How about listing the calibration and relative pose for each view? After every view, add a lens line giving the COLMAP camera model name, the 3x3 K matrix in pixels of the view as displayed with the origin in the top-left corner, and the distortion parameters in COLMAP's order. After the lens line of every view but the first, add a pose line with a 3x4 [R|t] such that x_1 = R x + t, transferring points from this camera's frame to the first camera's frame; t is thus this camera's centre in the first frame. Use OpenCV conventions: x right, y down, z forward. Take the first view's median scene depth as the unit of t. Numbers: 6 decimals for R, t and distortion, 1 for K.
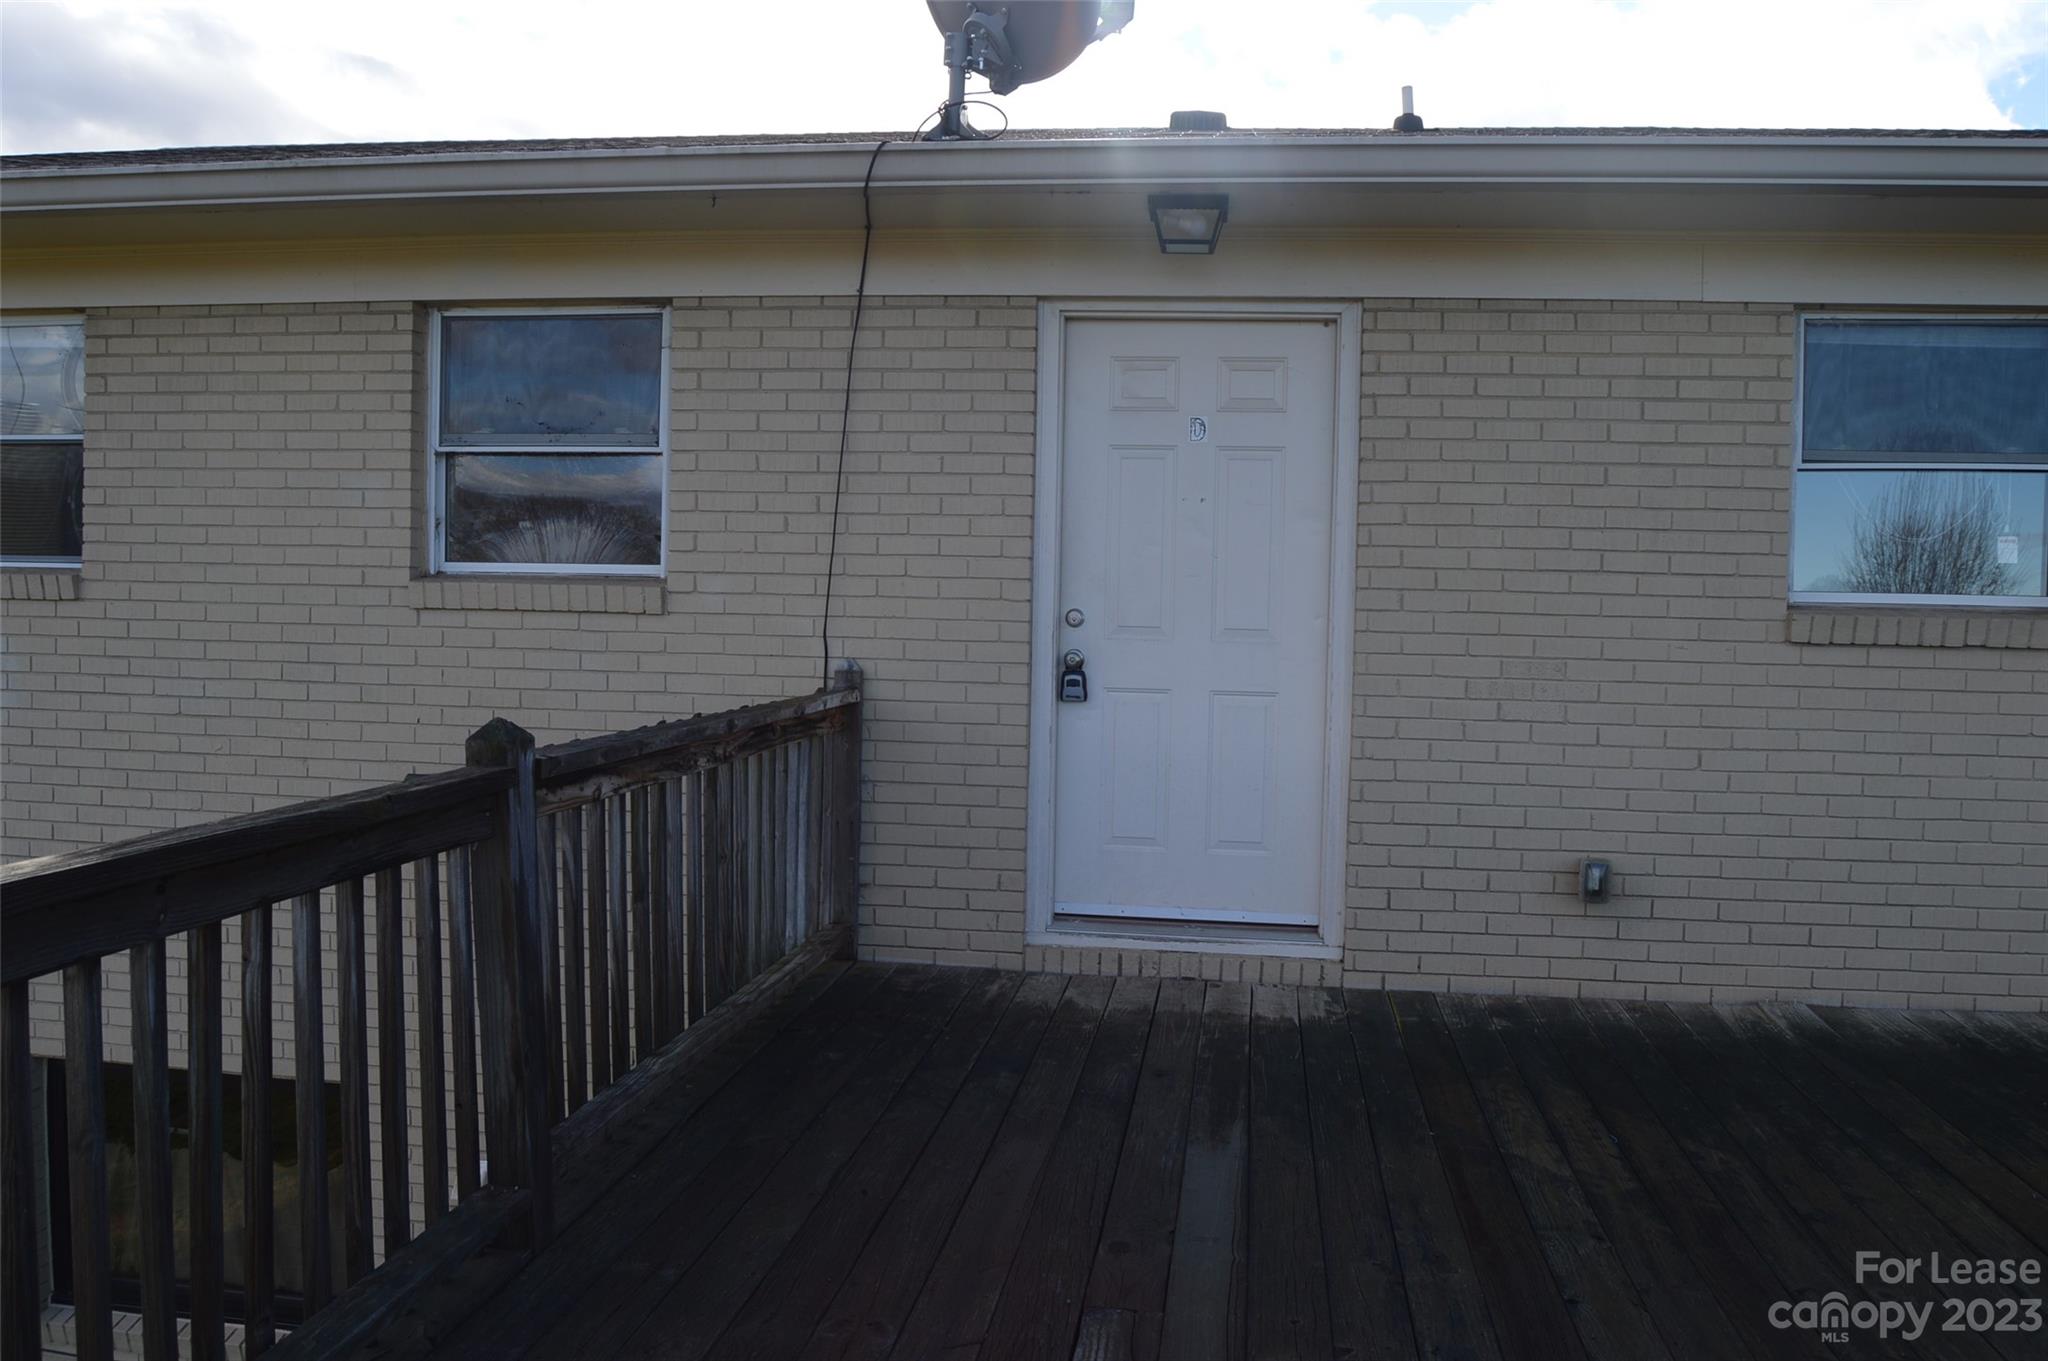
lens RADIAL K [[1654.6, 0, 1019.4], [0, 1654.6, 673.9], [0, 0, 1]] dist [-0.096360, 0.044946]
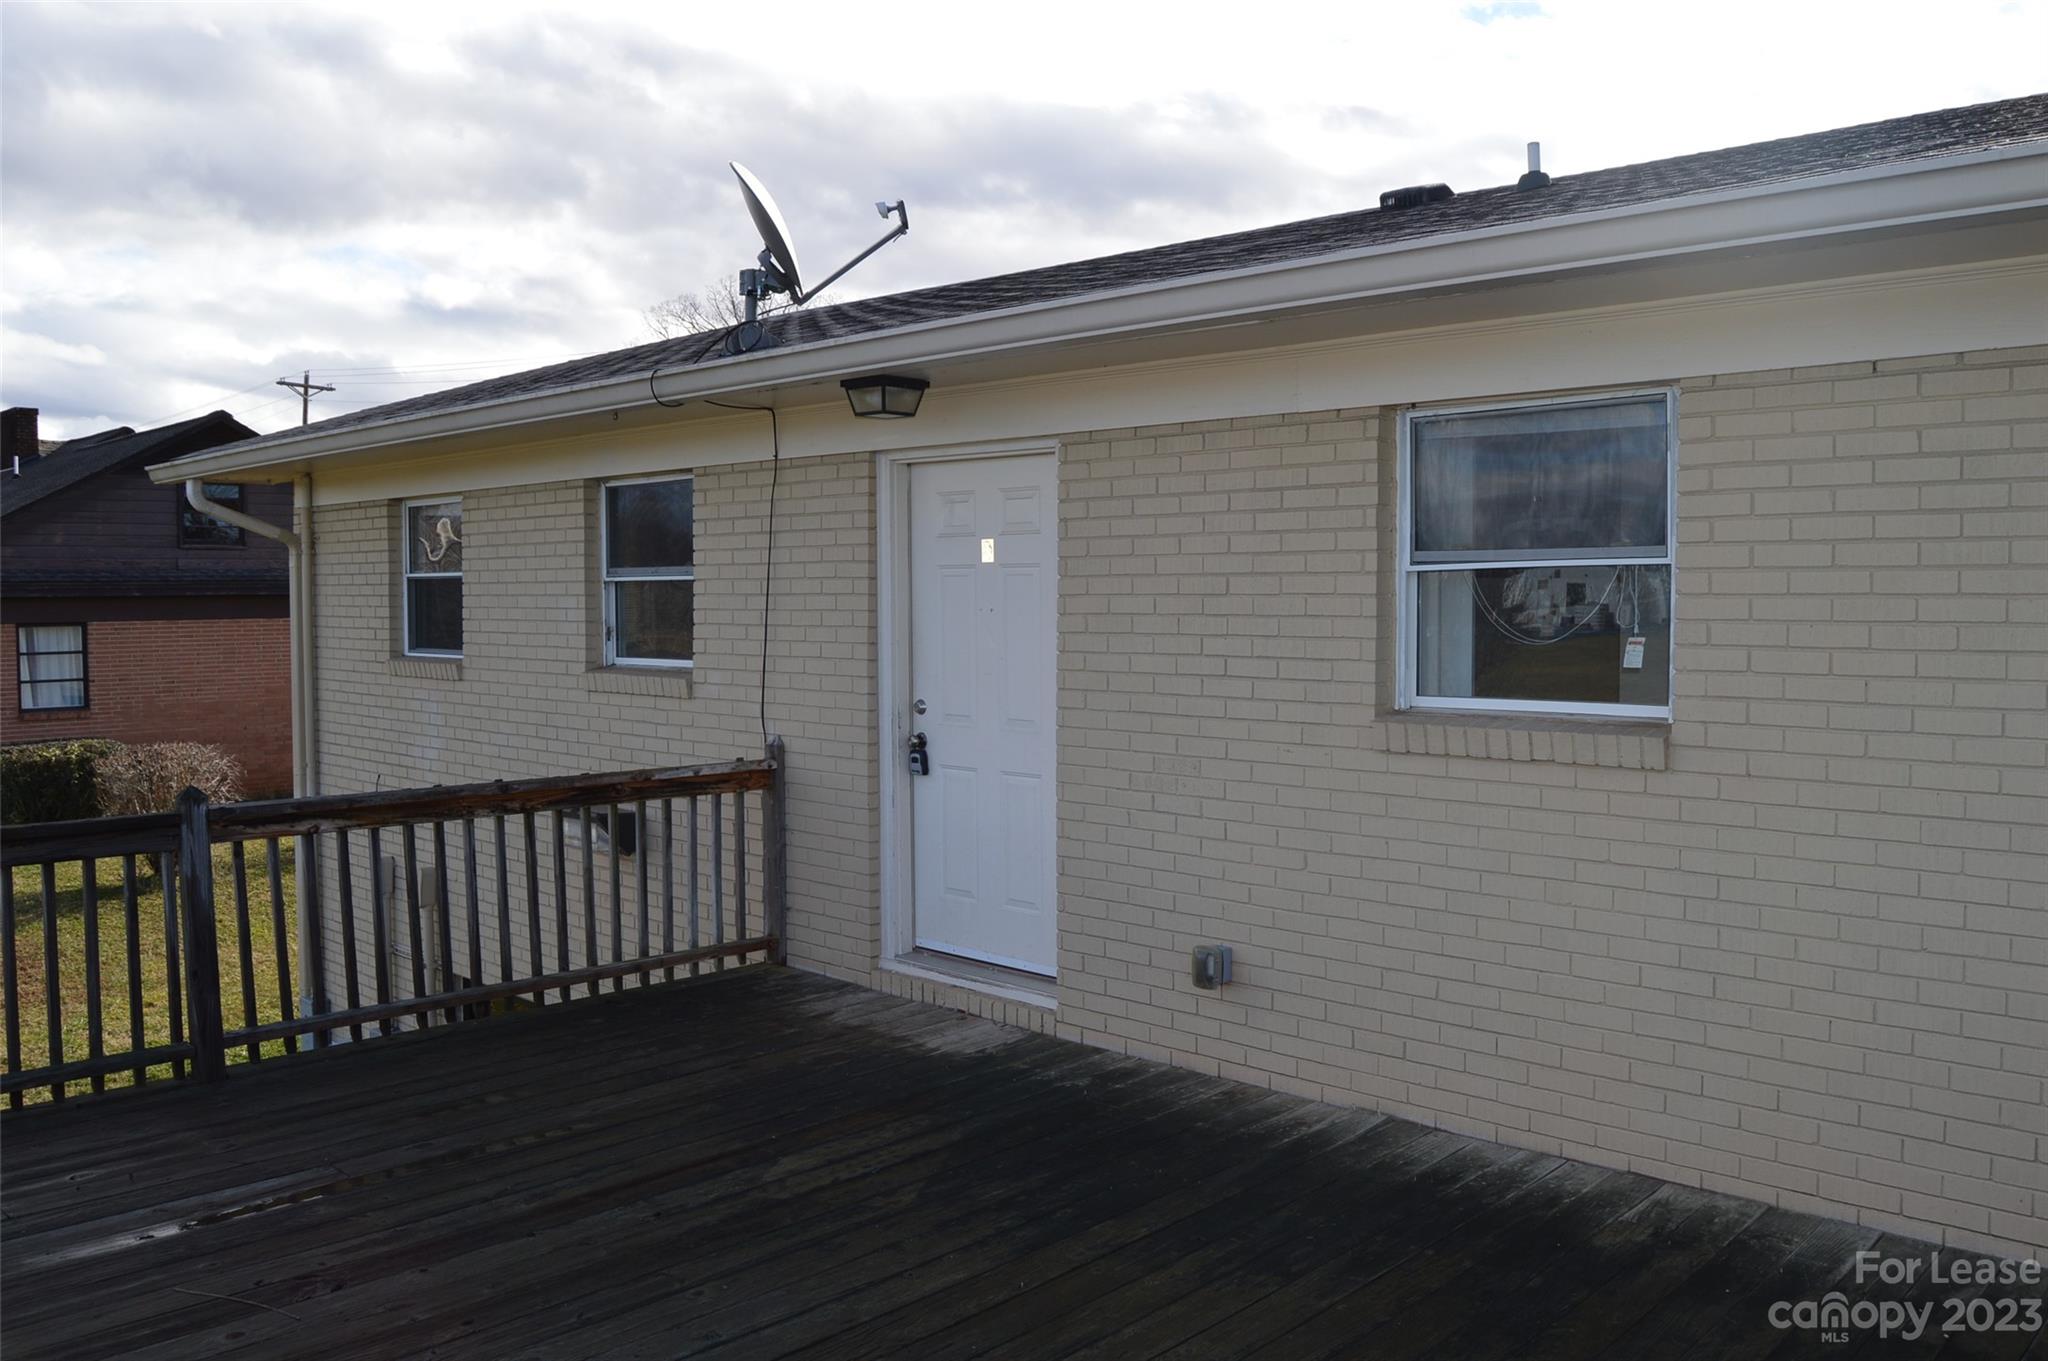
lens RADIAL K [[1654.6, 0, 1013.9], [0, 1654.6, 669.3], [0, 0, 1]] dist [-0.096360, 0.044946]
pose [[0.800200, 0.004384, -0.599717, 0.889721], [-0.008820, 0.999951, -0.004459, -0.061292], [0.599669, 0.008858, 0.800199, 0.063621]]
